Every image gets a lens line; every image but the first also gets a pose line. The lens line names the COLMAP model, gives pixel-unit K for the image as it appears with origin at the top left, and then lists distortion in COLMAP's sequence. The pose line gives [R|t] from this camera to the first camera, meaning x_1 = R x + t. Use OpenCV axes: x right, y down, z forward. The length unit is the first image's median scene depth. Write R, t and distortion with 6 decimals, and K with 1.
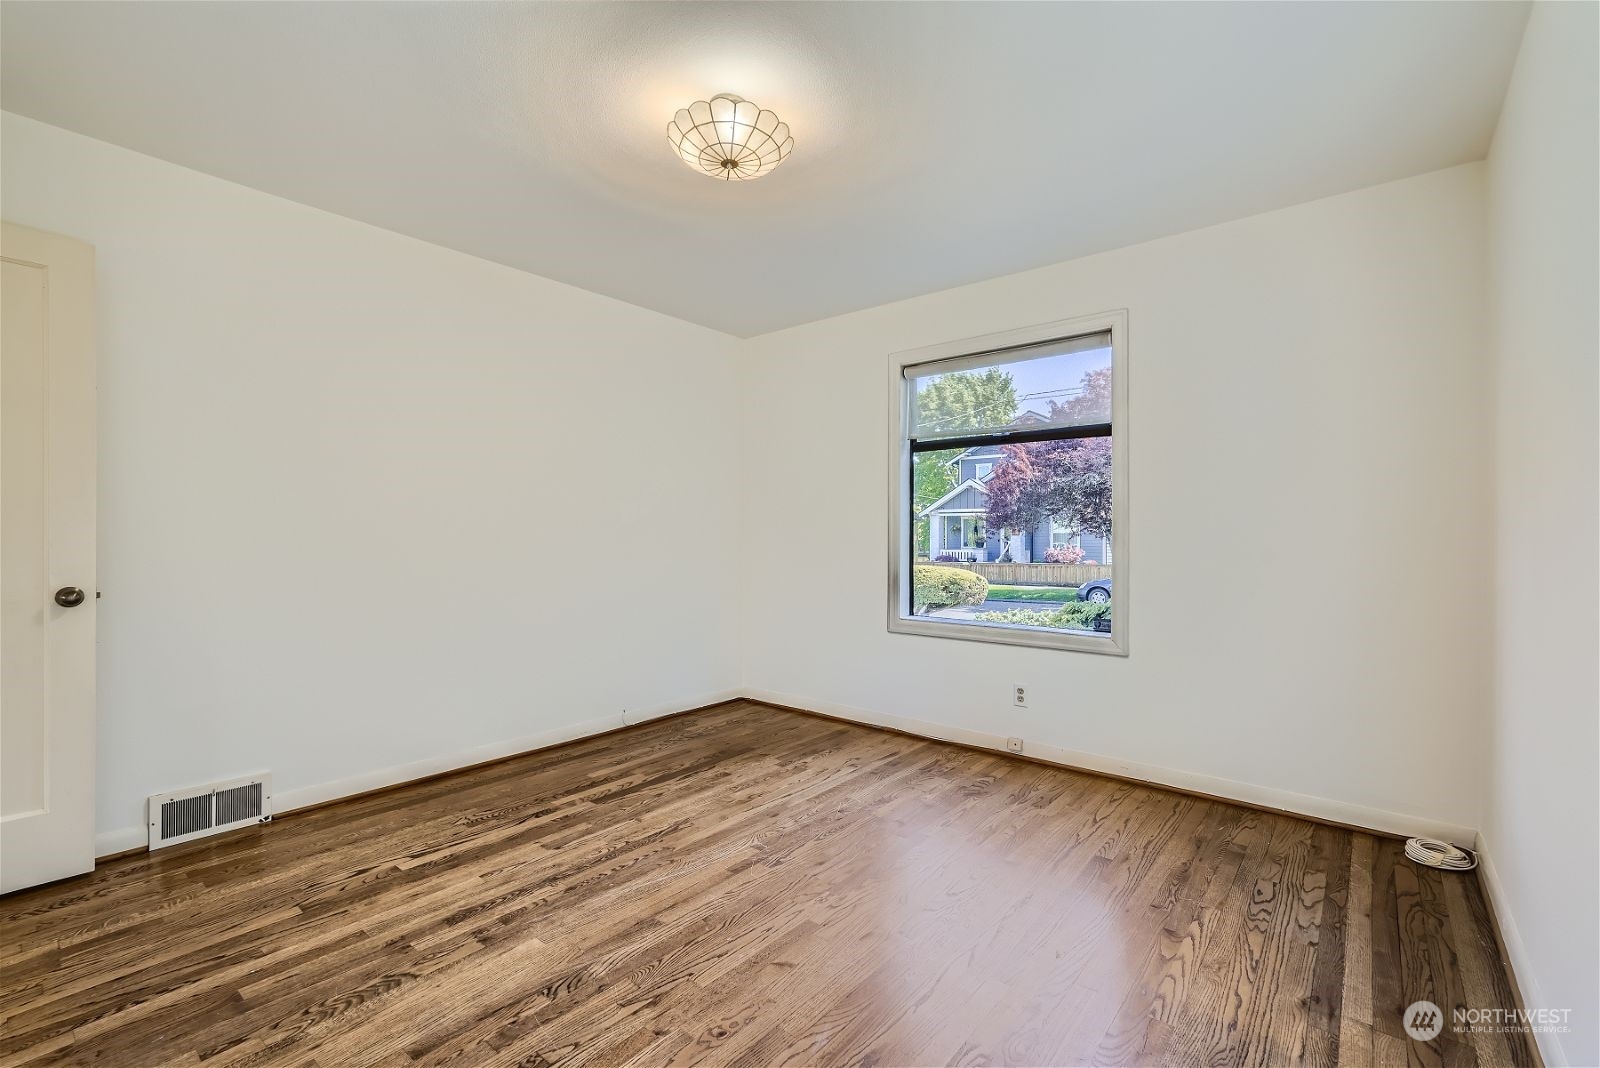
lens RADIAL K [[704.0, 0, 800.4], [0, 704.0, 534.3], [0, 0, 1]] dist [-0.015676, 0.006676]
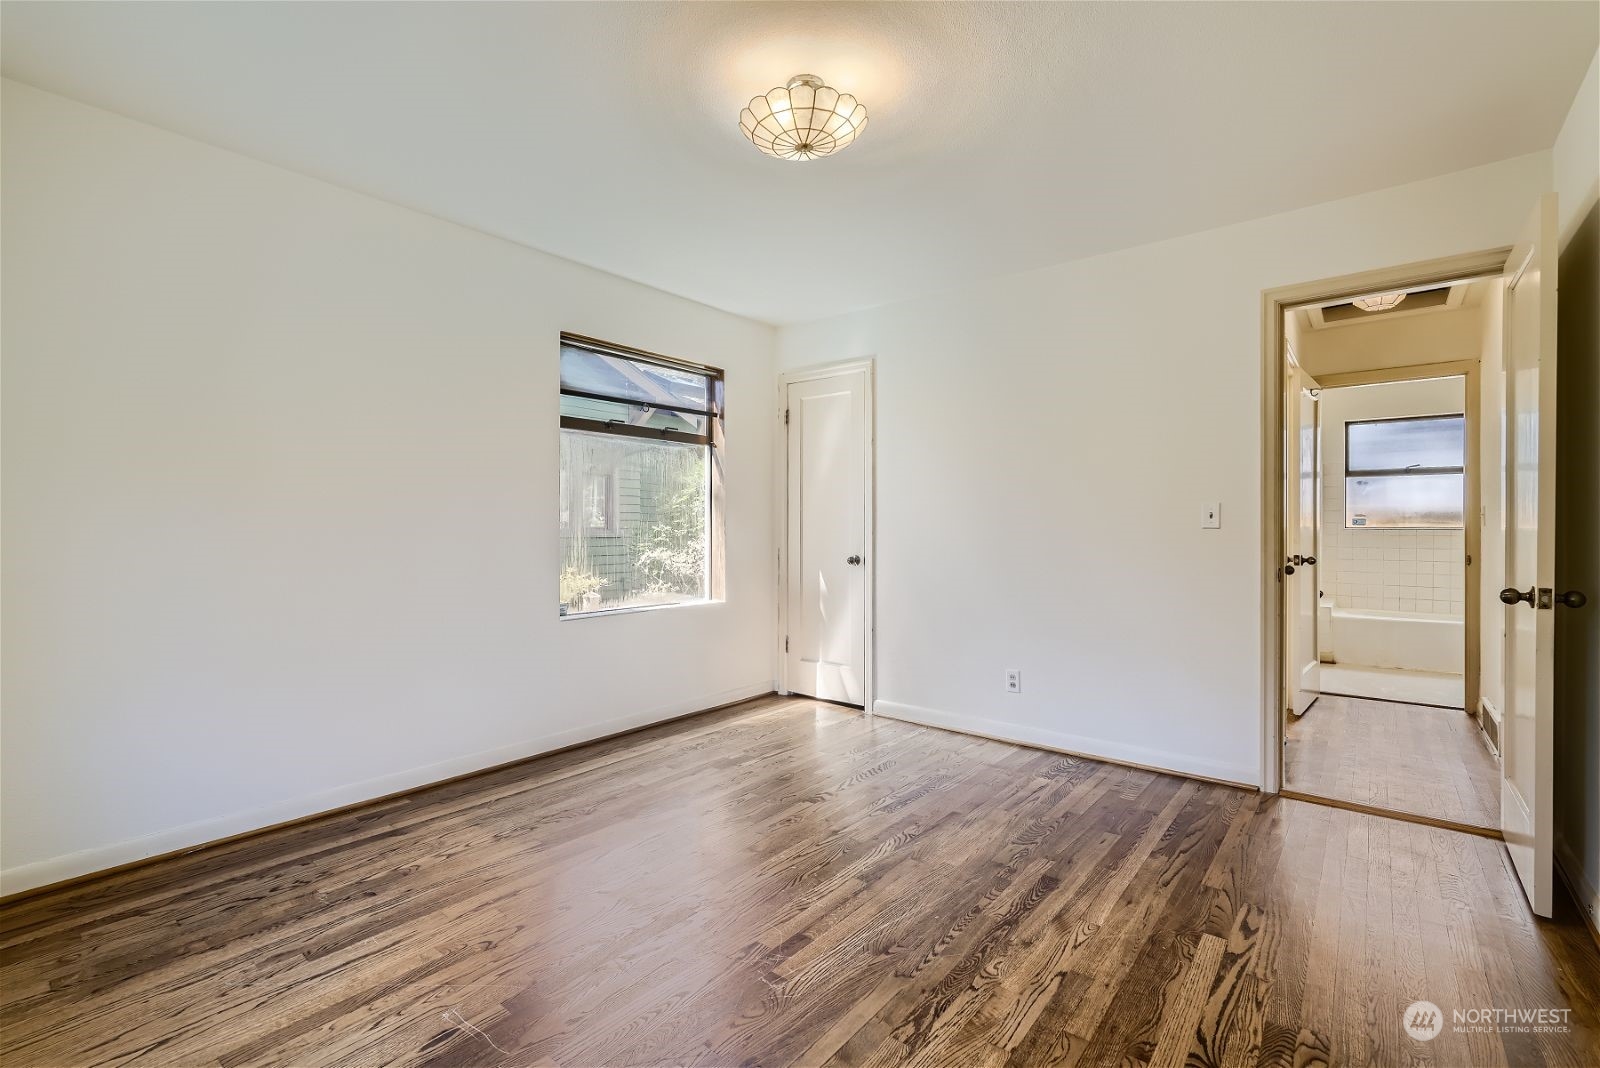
lens RADIAL K [[704.0, 0, 800.8], [0, 704.0, 530.3], [0, 0, 1]] dist [-0.015676, 0.006676]
pose [[-0.999952, -0.005284, -0.008310, -0.076917], [-0.005291, 0.999986, 0.000833, 0.007314], [0.008306, 0.000877, -0.999965, 1.673322]]
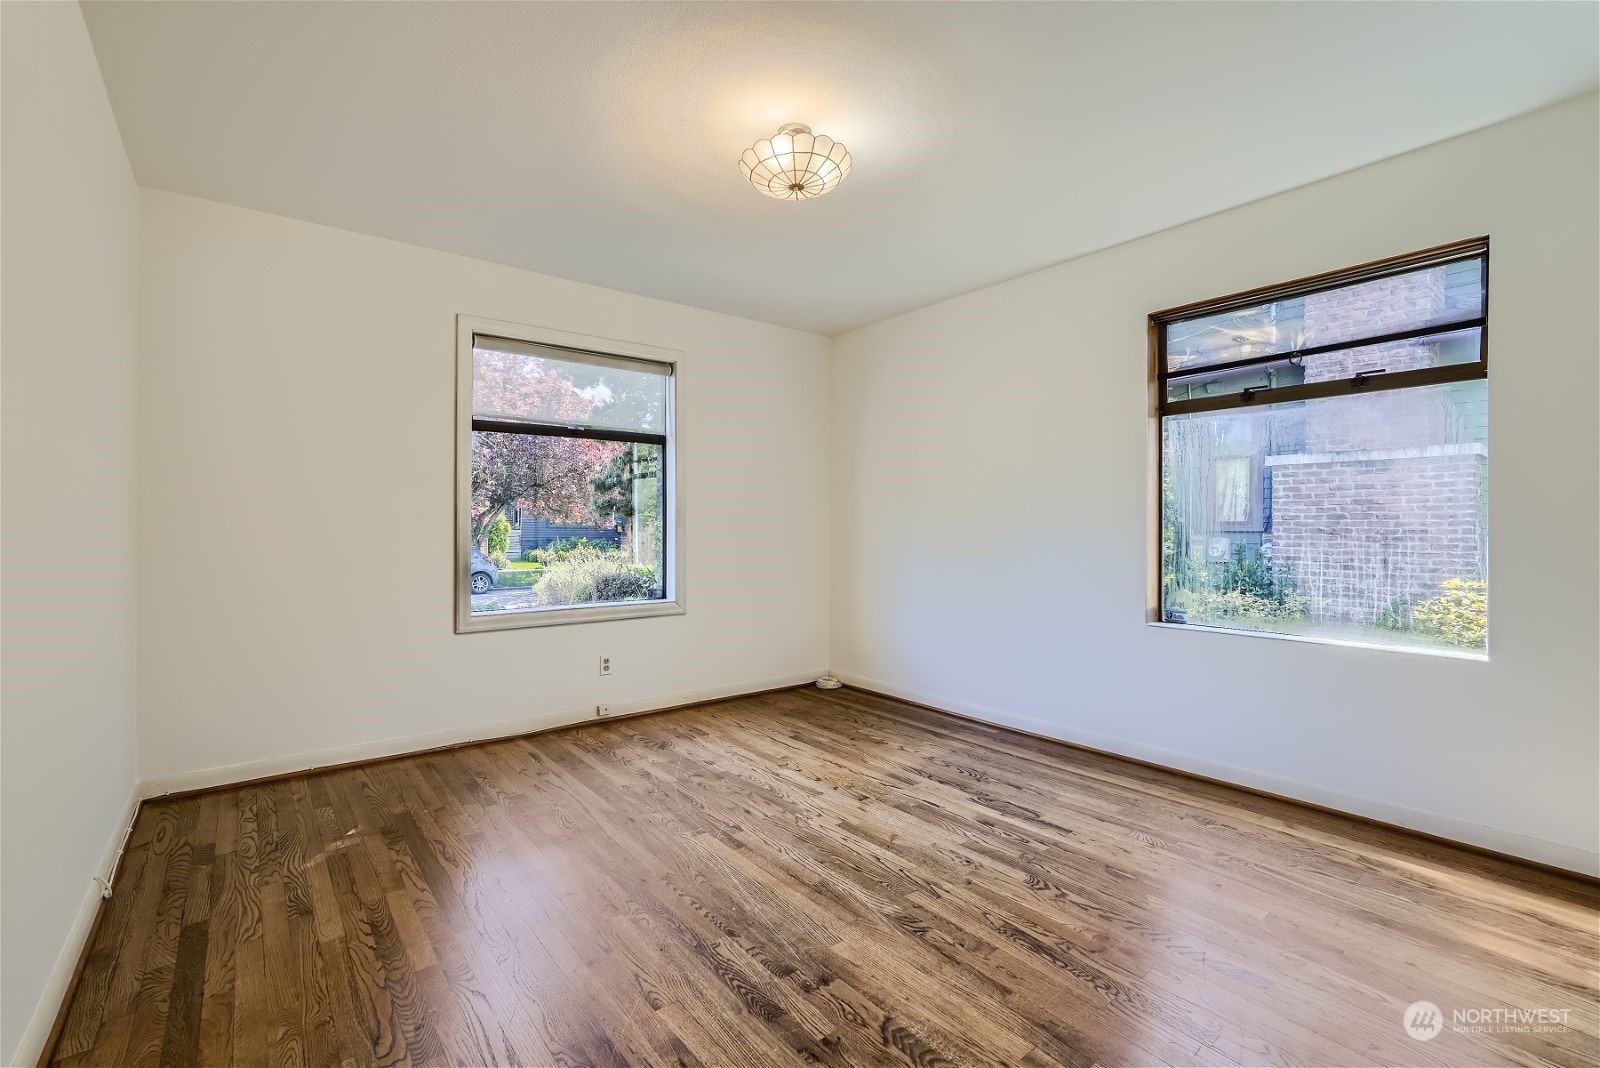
lens RADIAL K [[704.0, 0, 802.9], [0, 704.0, 533.4], [0, 0, 1]] dist [-0.015676, 0.006676]
pose [[0.198118, -0.013204, 0.980089, -1.001446], [-0.001692, 0.999903, 0.013813, 0.003822], [-0.980177, -0.004395, 0.198077, 0.652062]]
